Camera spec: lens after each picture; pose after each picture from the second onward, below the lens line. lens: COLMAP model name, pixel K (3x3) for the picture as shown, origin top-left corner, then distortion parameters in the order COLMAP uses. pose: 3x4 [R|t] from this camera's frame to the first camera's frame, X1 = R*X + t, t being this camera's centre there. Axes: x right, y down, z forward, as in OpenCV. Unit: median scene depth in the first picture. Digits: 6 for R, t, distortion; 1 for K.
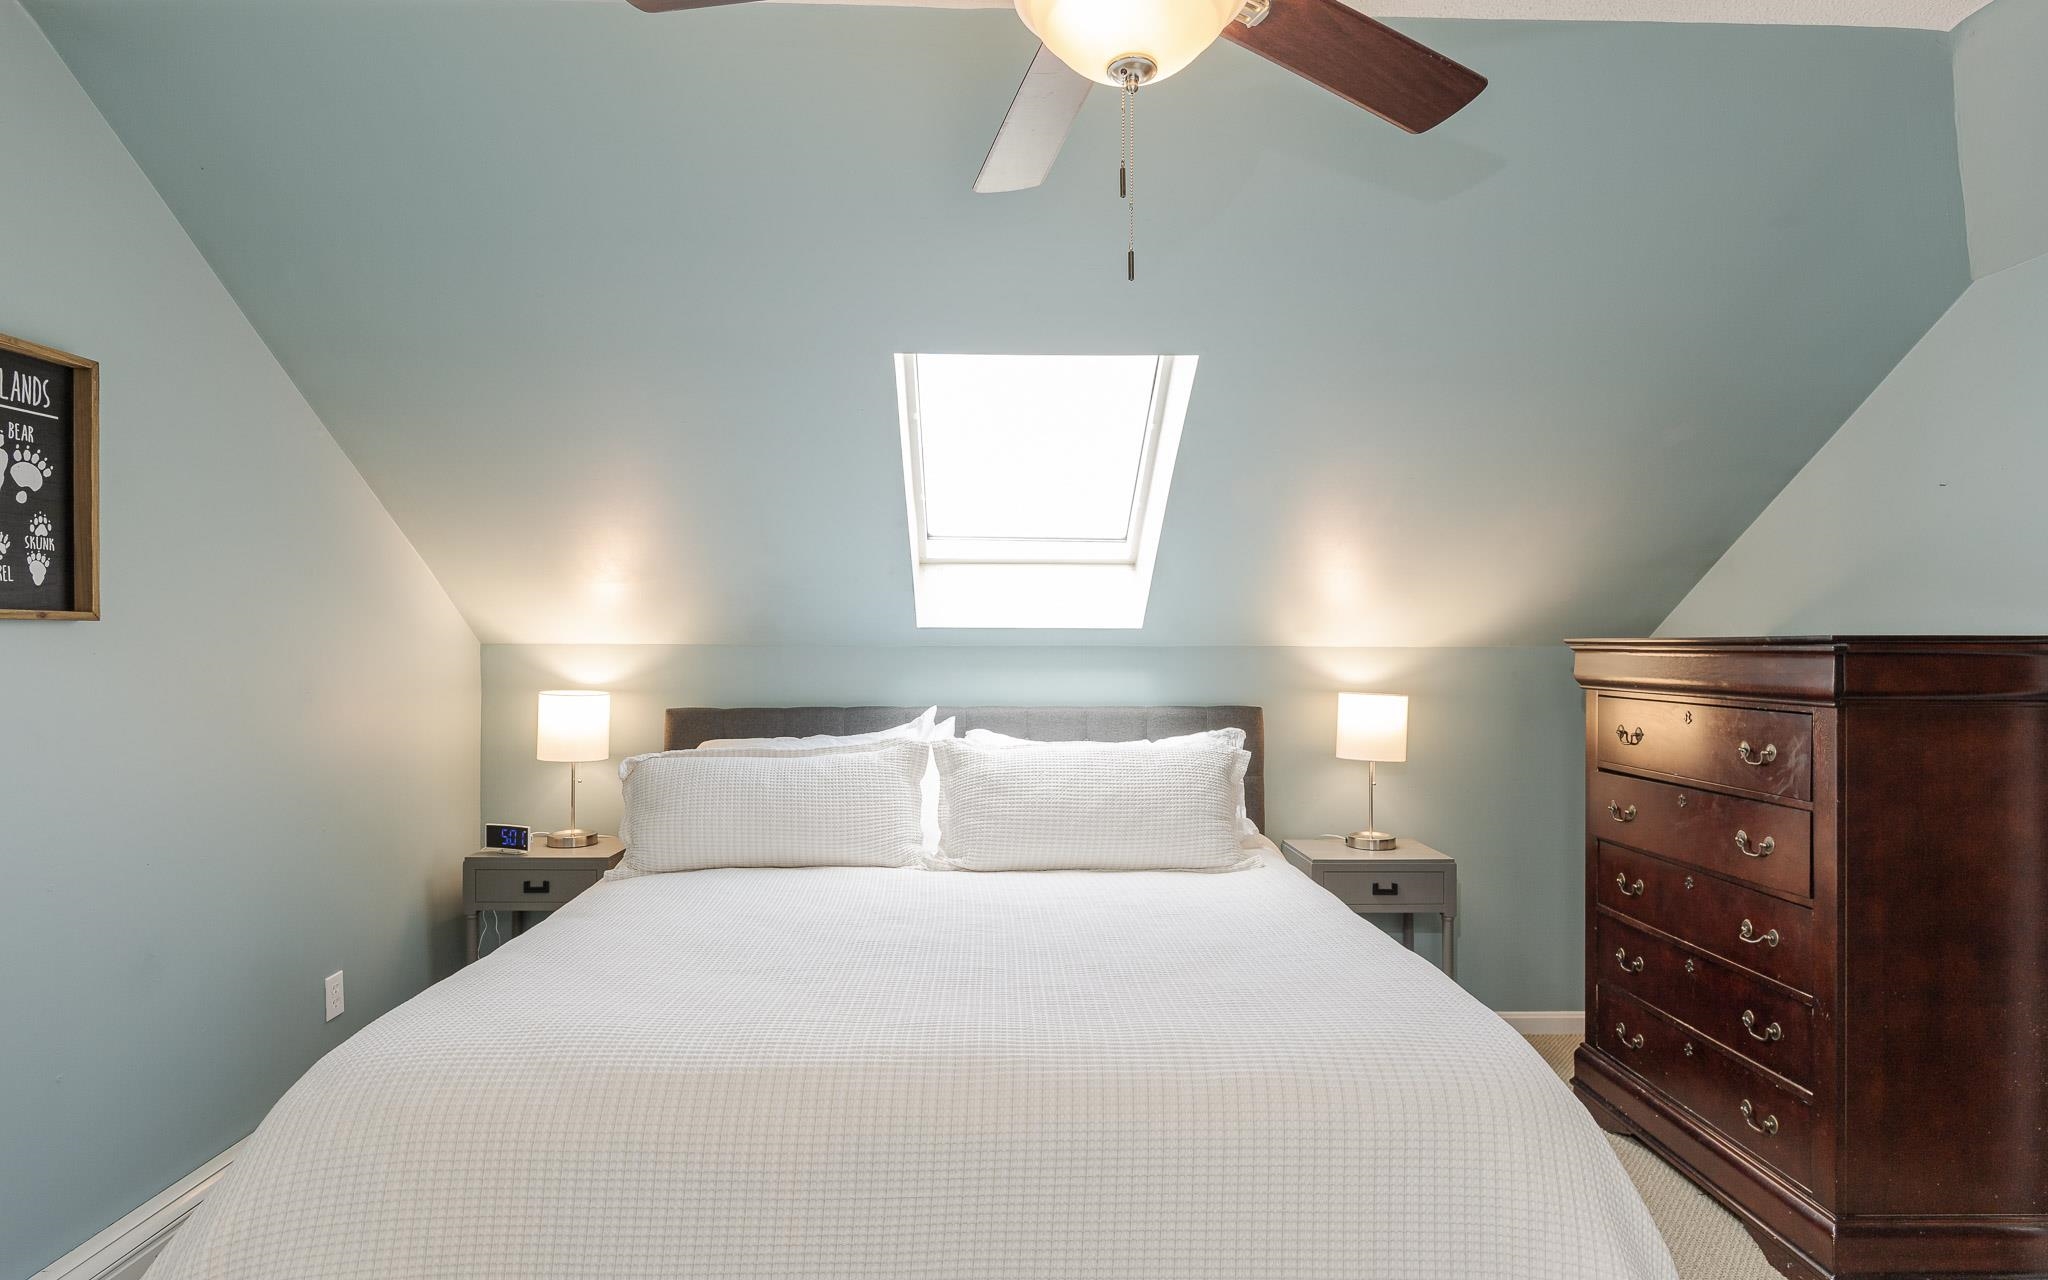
lens RADIAL K [[1069.0, 0, 1010.0], [0, 1069.0, 643.8], [0, 0, 1]] dist [0.002201, -0.000529]
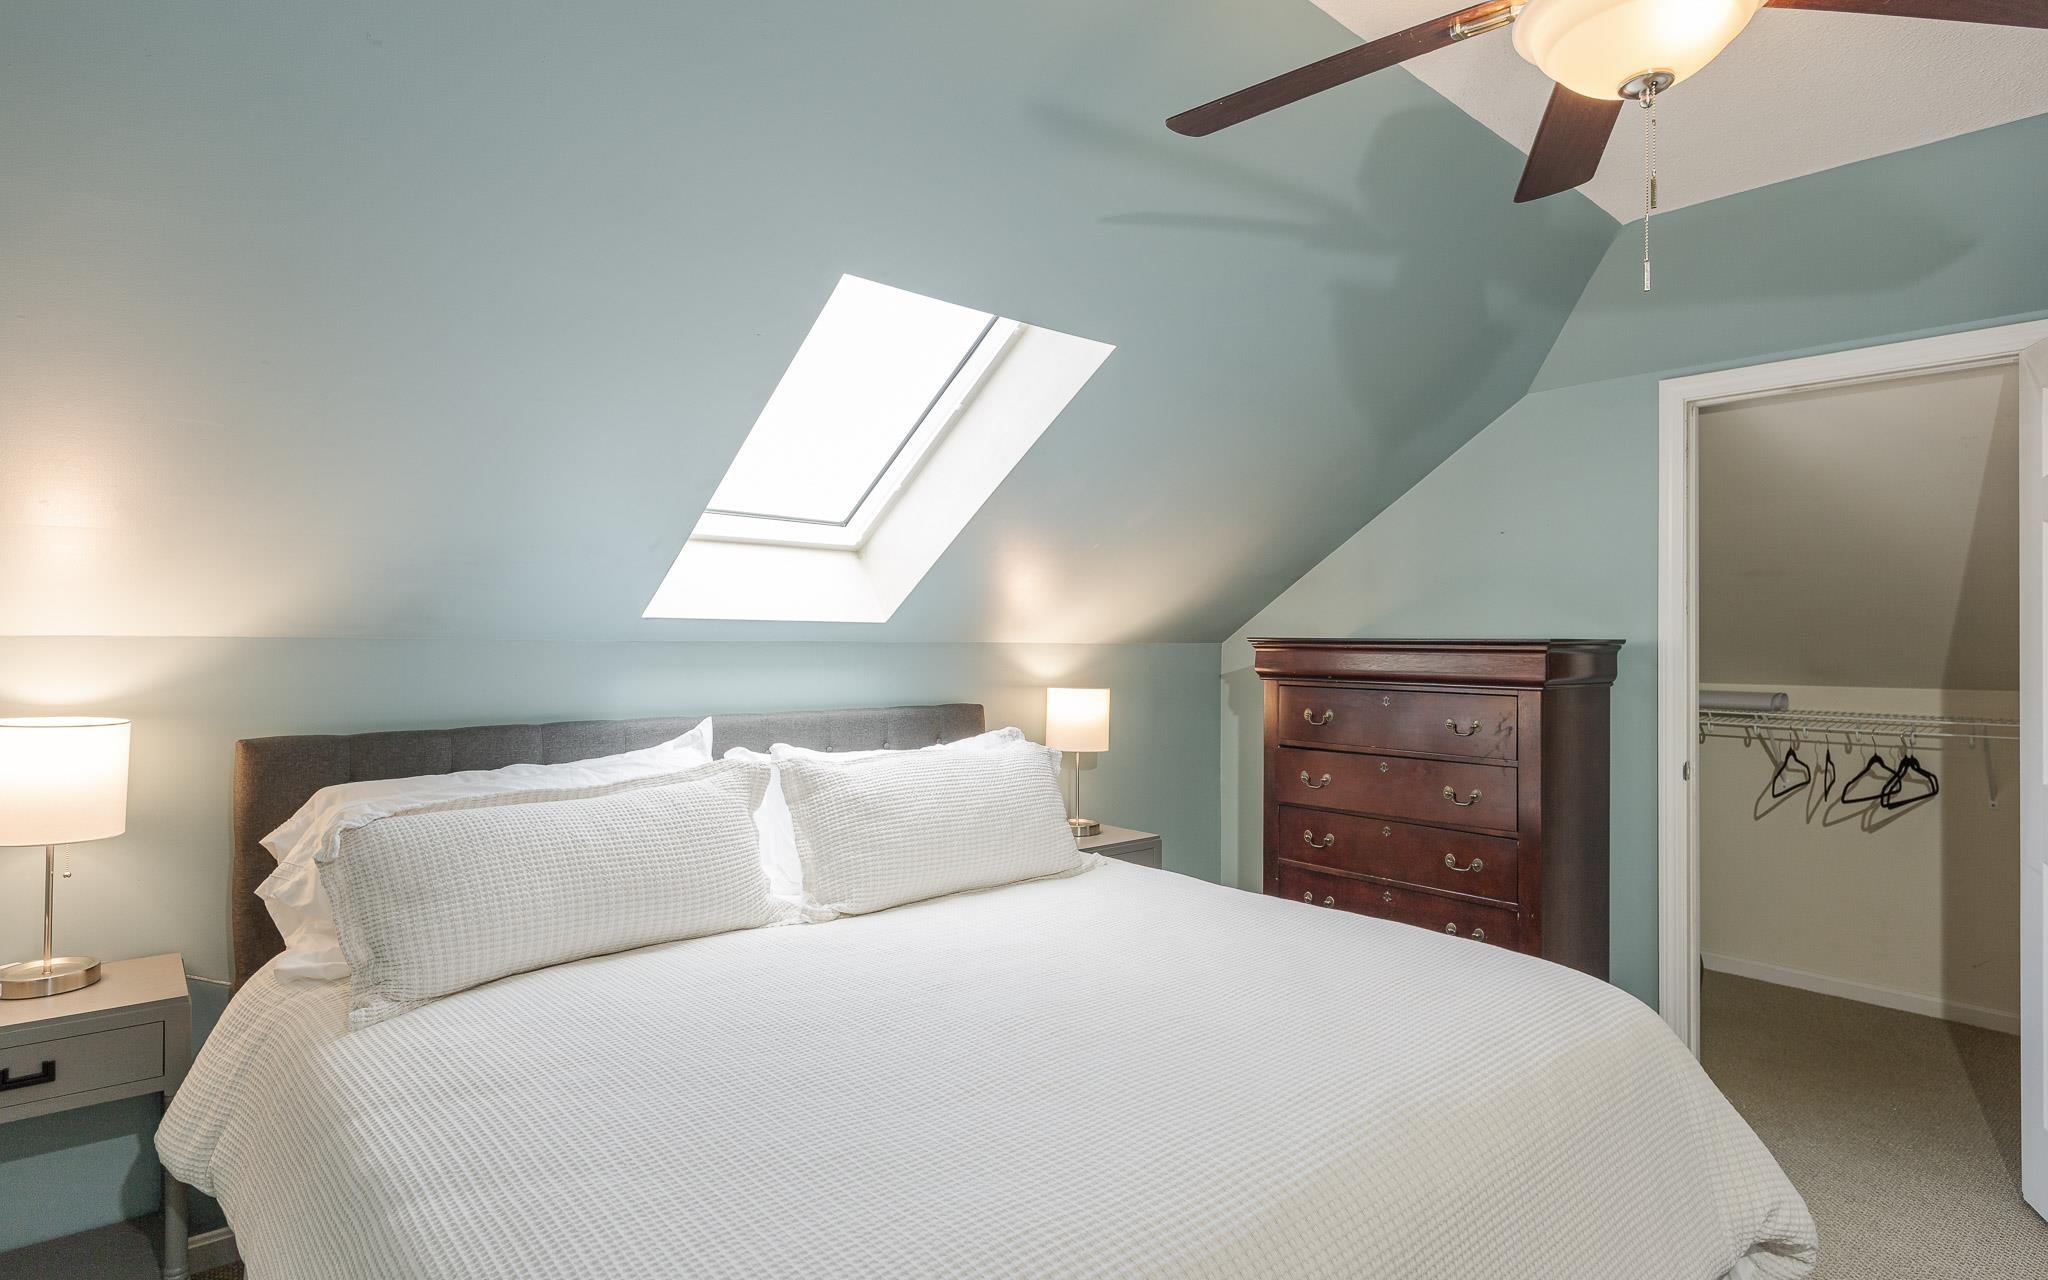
lens RADIAL K [[1069.0, 0, 1020.3], [0, 1069.0, 639.7], [0, 0, 1]] dist [0.002201, -0.000529]
pose [[0.761780, 0.004204, 0.647822, -0.452948], [-0.007185, 0.999972, 0.001960, -0.002674], [-0.647796, -0.006148, 0.761789, 0.277057]]
